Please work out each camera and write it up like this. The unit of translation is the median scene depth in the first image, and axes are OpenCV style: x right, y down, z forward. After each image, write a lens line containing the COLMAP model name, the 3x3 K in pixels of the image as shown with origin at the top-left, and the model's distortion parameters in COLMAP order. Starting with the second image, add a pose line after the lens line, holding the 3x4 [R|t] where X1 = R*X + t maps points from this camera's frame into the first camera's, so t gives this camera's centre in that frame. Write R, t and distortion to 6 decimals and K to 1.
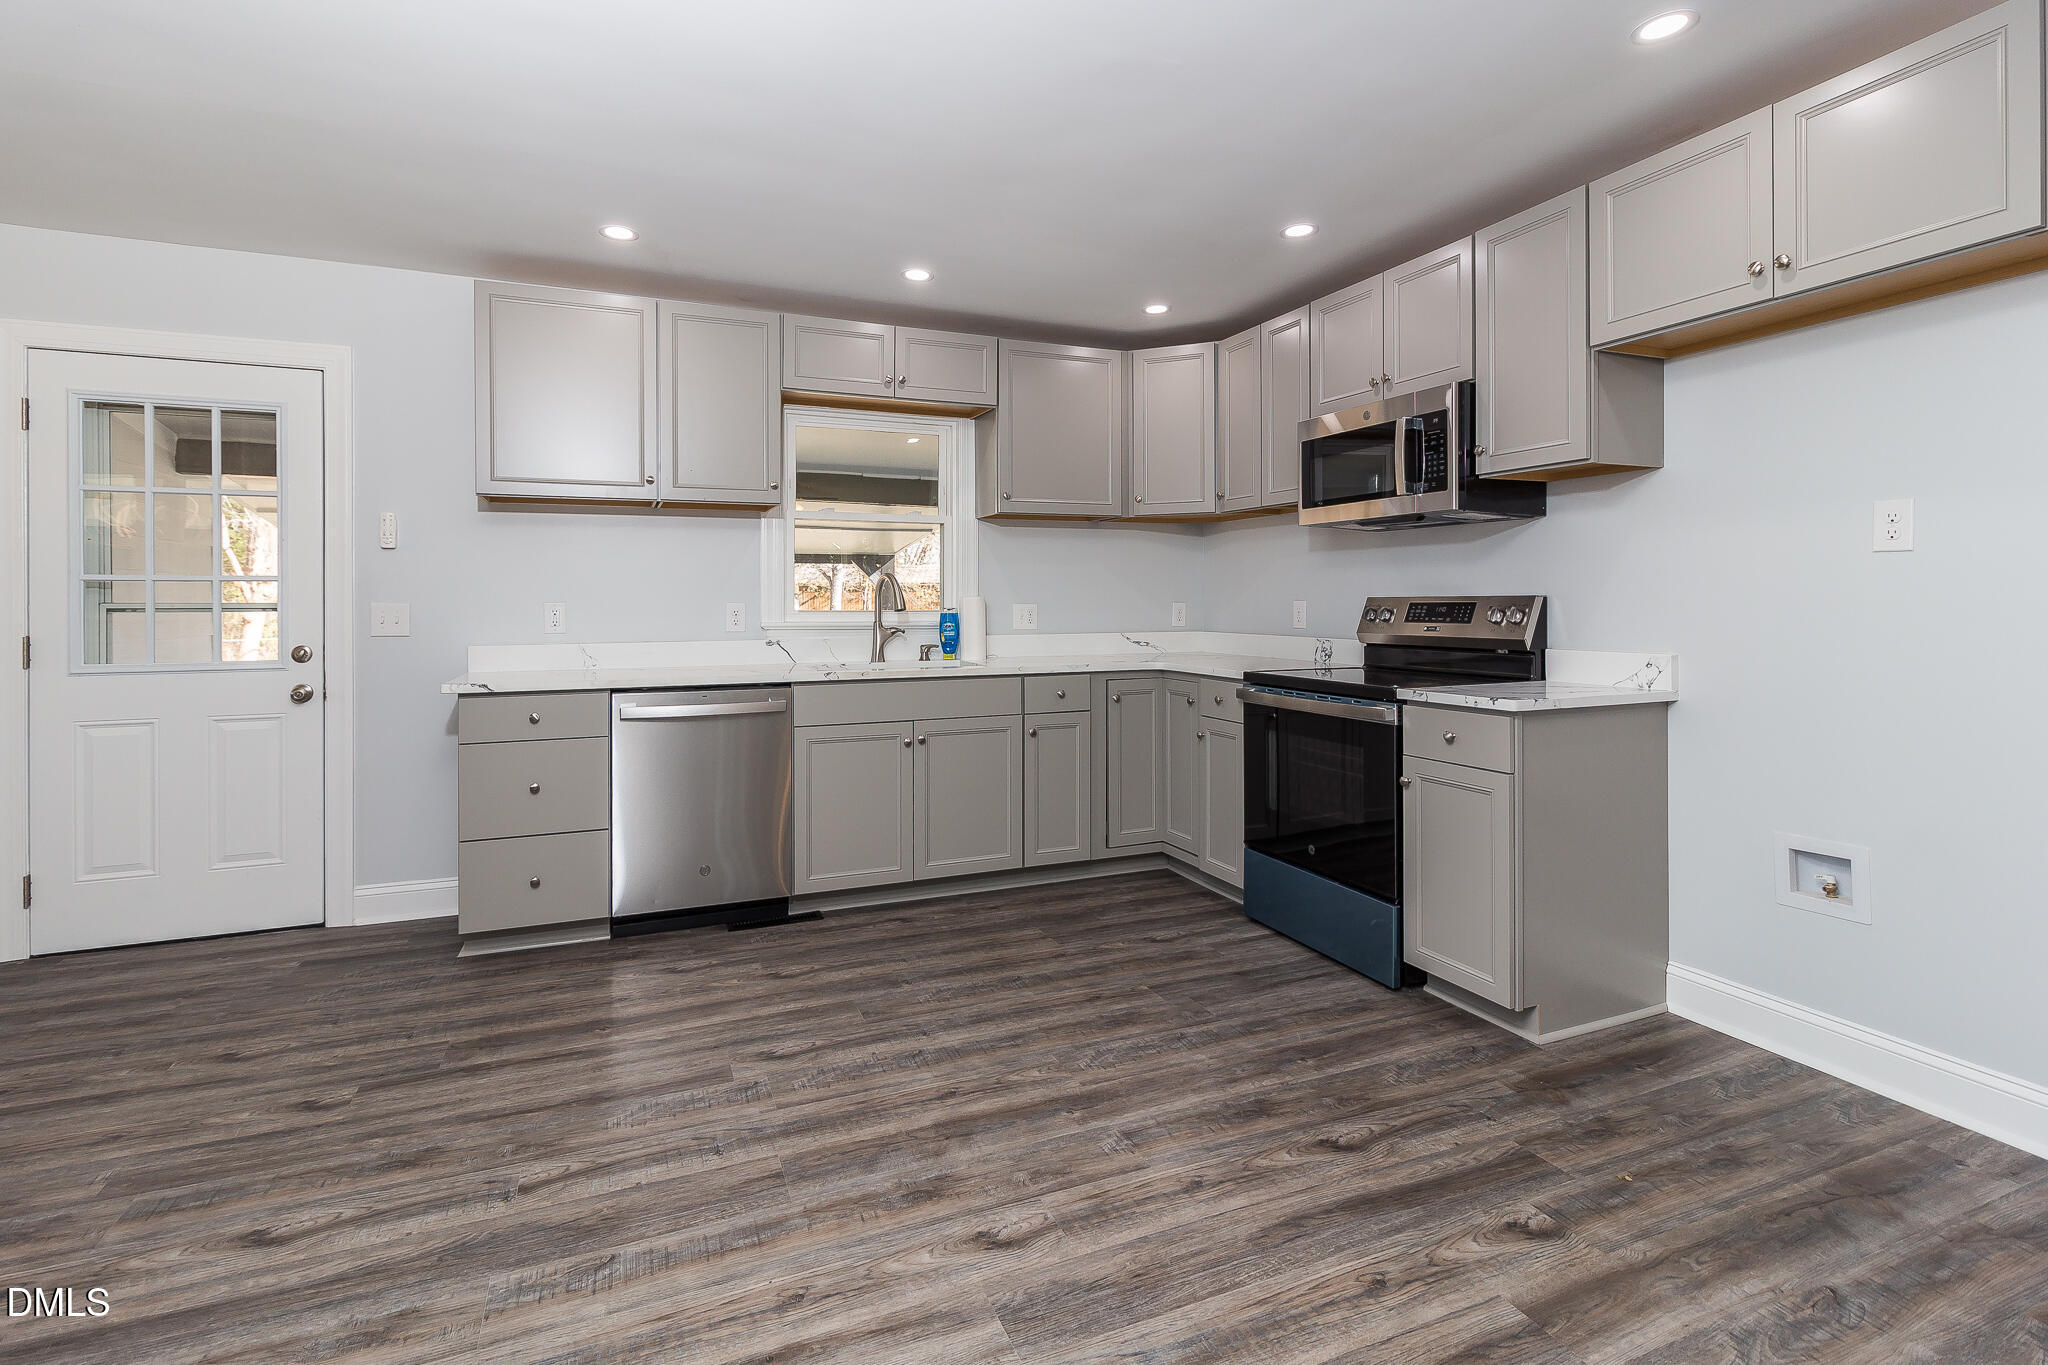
lens RADIAL K [[971.6, 0, 1018.4], [0, 971.6, 598.4], [0, 0, 1]] dist [-0.000547, 0.000233]
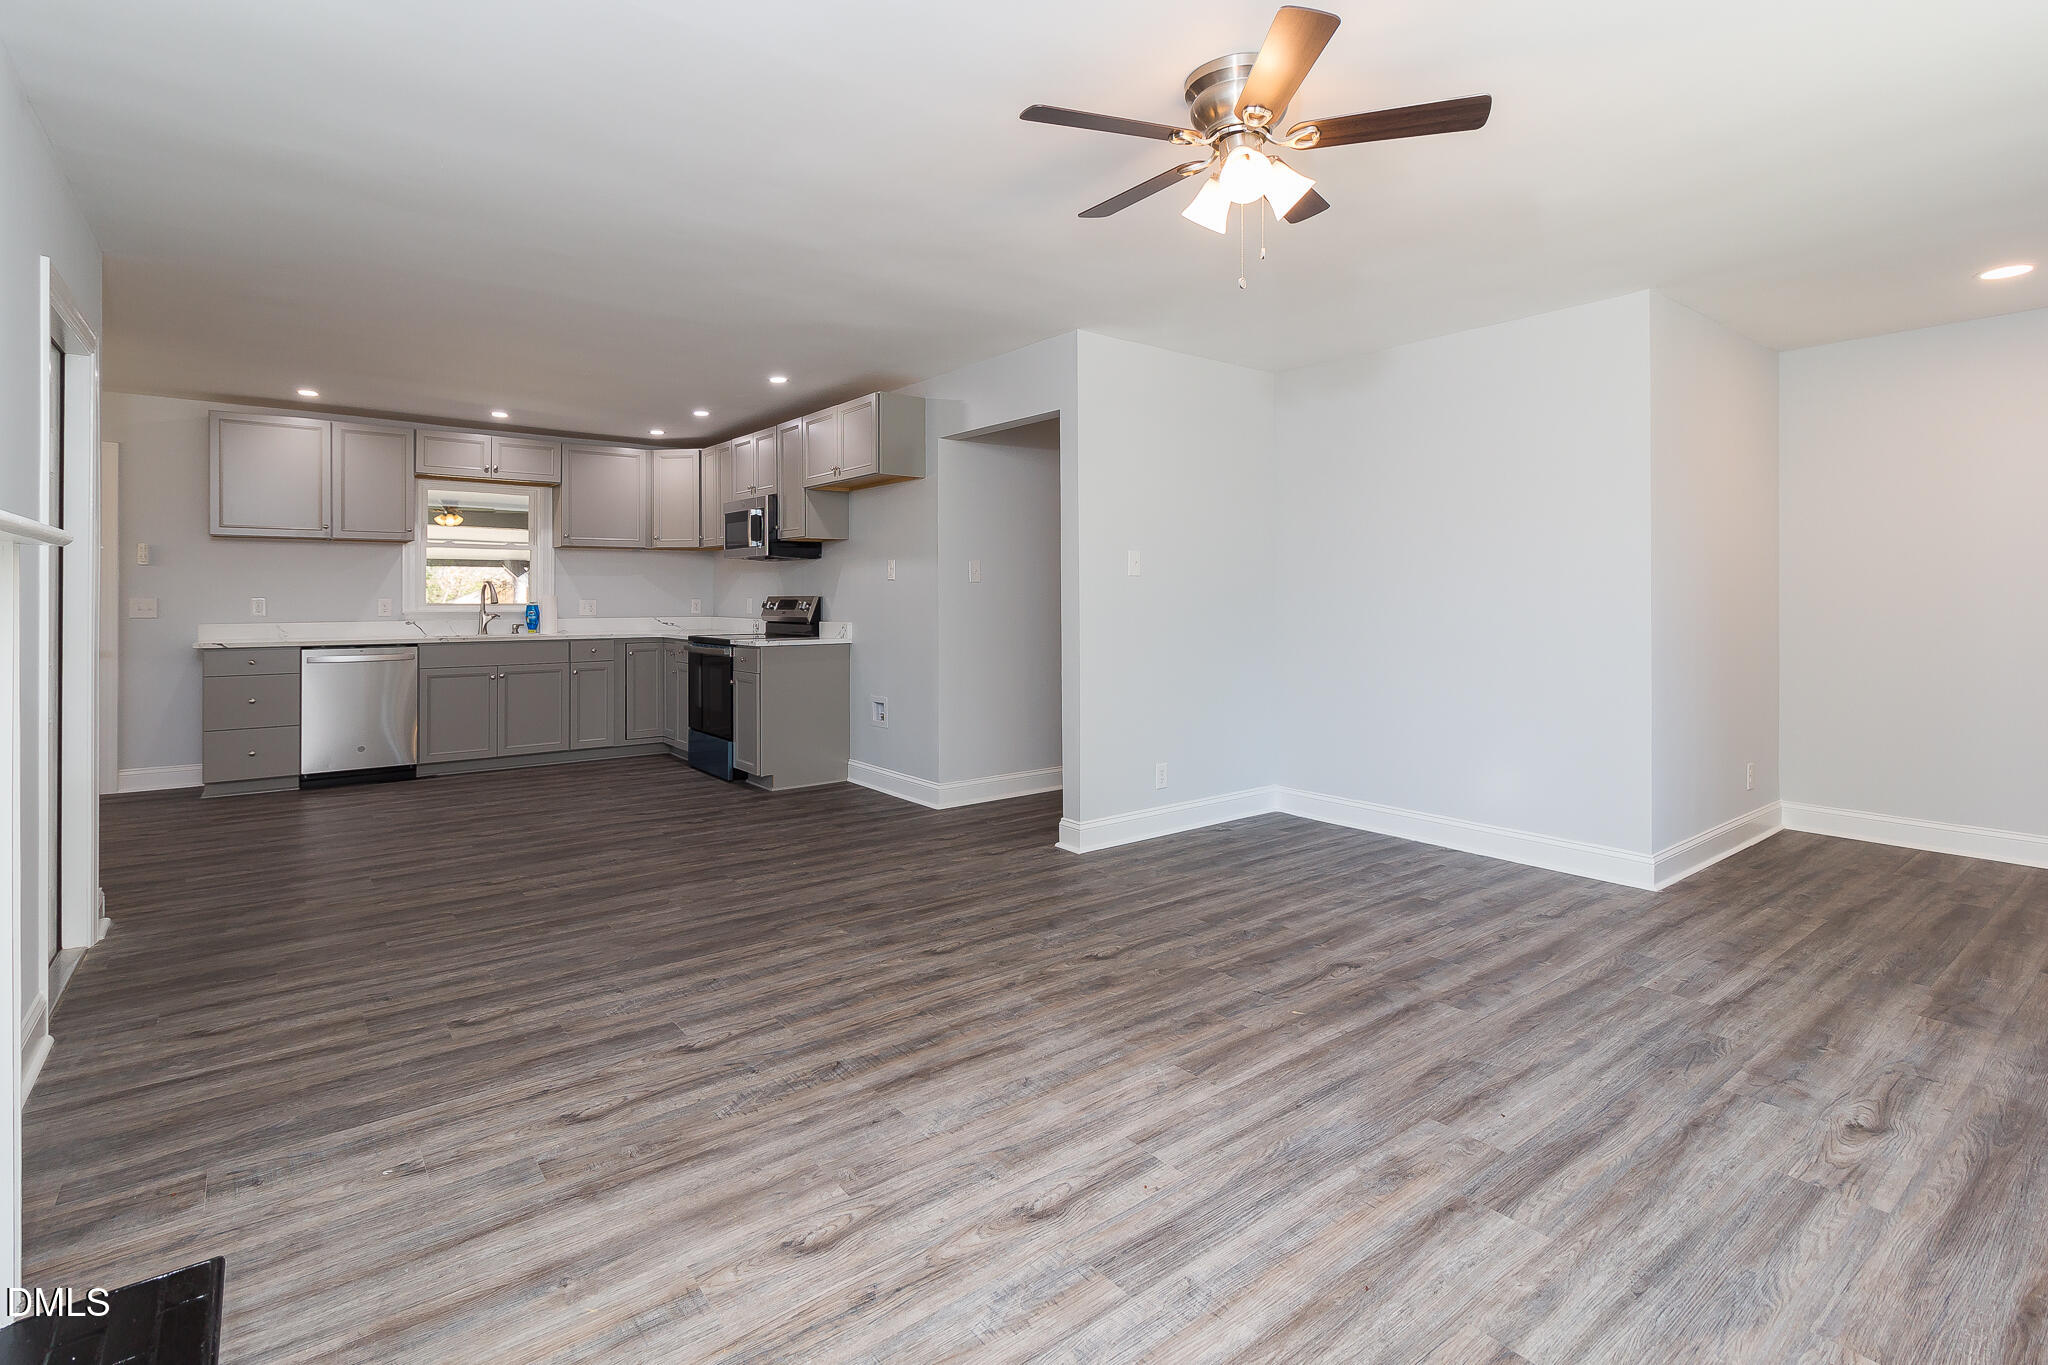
lens RADIAL K [[971.6, 0, 1018.4], [0, 971.6, 598.4], [0, 0, 1]] dist [-0.000547, 0.000233]
pose [[0.963813, 0.002490, 0.266567, 0.432182], [-0.003892, 0.999981, 0.004731, -0.011113], [-0.266550, -0.005597, 0.963805, -1.238480]]
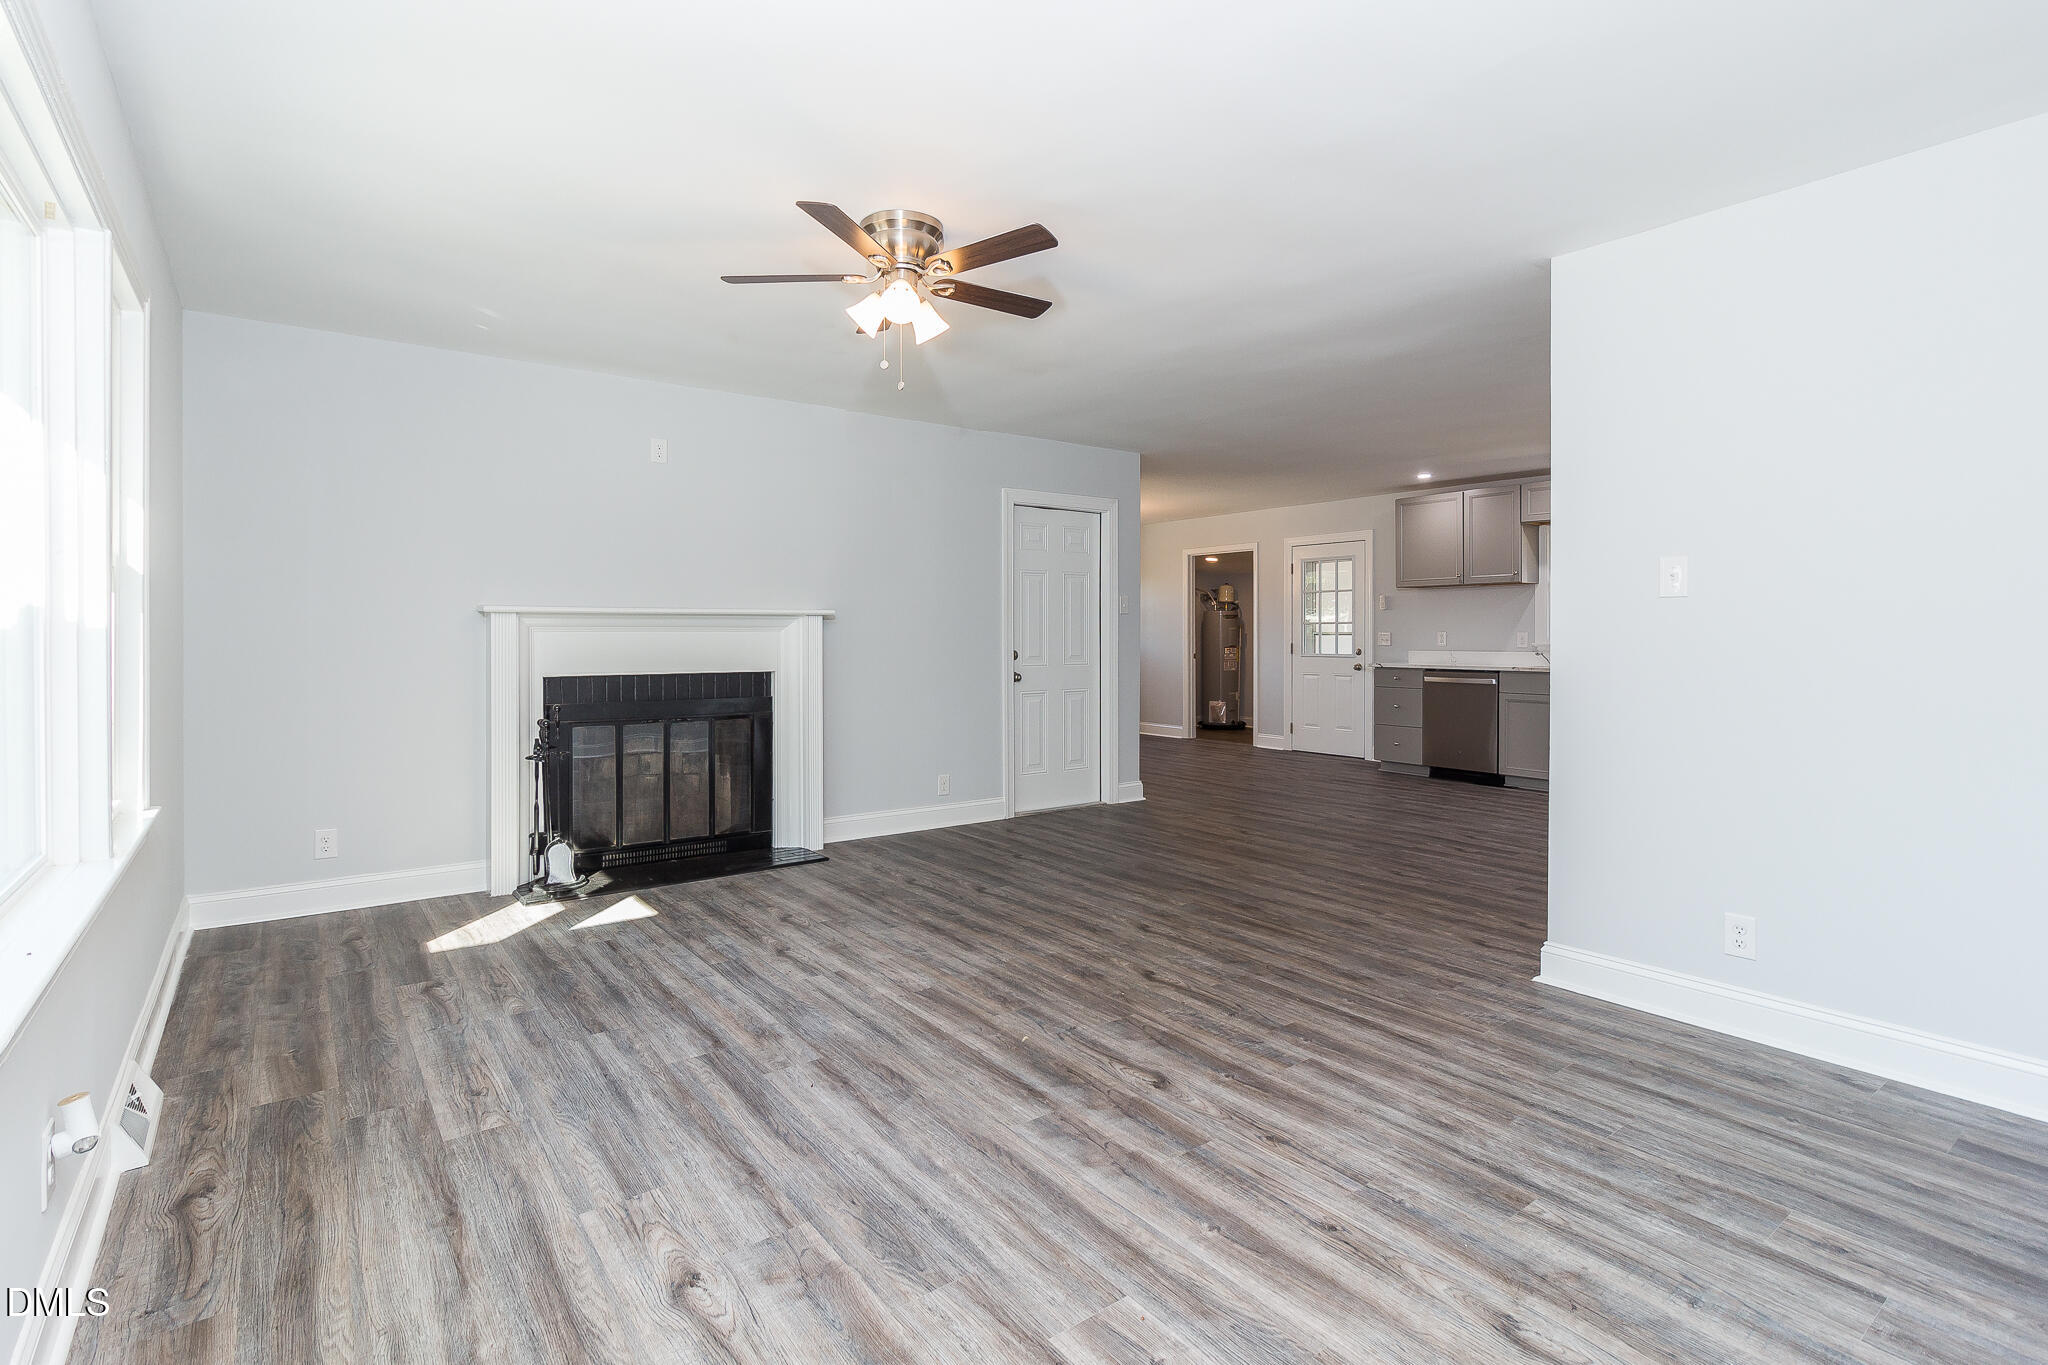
lens RADIAL K [[987.0, 0, 1016.6], [0, 987.0, 631.6], [0, 0, 1]] dist [-0.000754, -0.000376]
pose [[0.246654, 0.002976, -0.969099, 1.919925], [0.003769, 0.999985, 0.004030, -0.012882], [0.969096, -0.004646, 0.246639, -0.639611]]
